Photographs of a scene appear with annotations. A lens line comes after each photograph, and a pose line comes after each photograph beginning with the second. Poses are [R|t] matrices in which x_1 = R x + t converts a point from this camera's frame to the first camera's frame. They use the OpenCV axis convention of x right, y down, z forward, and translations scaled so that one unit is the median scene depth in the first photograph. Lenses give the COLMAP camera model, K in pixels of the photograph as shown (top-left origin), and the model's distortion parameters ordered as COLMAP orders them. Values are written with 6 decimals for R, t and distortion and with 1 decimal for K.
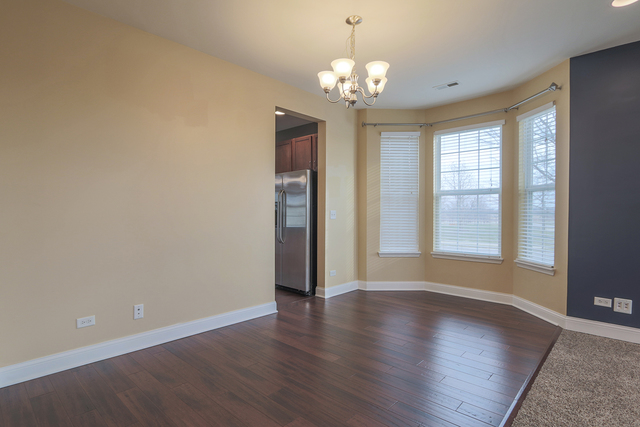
lens RADIAL K [[335.3, 0, 325.5], [0, 335.3, 216.1], [0, 0, 1]] dist [-0.015633, 0.002881]
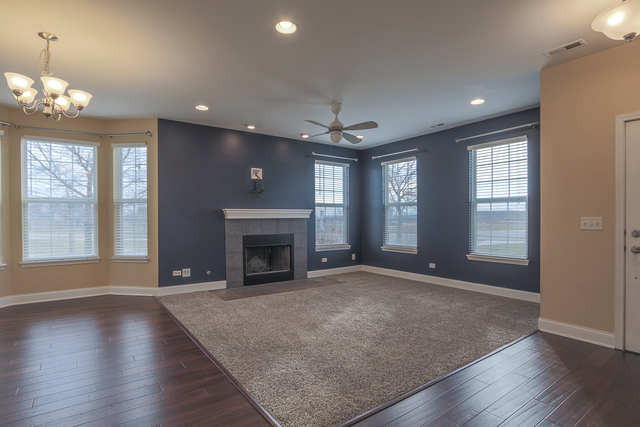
lens RADIAL K [[335.3, 0, 313.1], [0, 335.3, 216.4], [0, 0, 1]] dist [-0.015633, 0.002881]
pose [[0.226796, -0.000328, 0.973942, -0.422508], [0.021184, 0.999765, -0.004596, 0.000142], [-0.973712, 0.021674, 0.226750, -0.023107]]
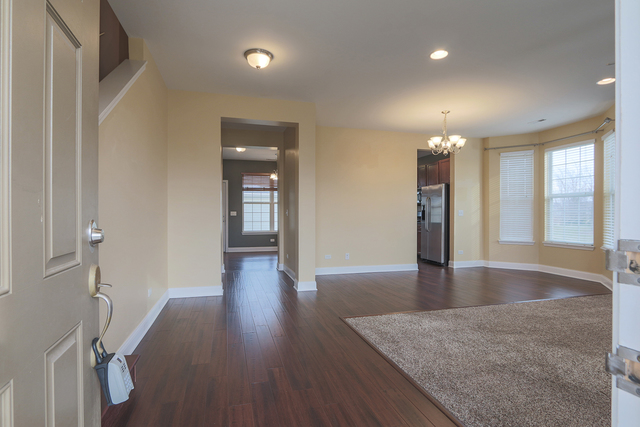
lens RADIAL K [[335.3, 0, 315.4], [0, 335.3, 211.7], [0, 0, 1]] dist [-0.015633, 0.002881]
pose [[0.838830, -0.006116, -0.544359, 0.286992], [-0.003605, 0.999853, -0.016789, 0.016939], [0.544381, 0.016045, 0.838684, -0.592409]]
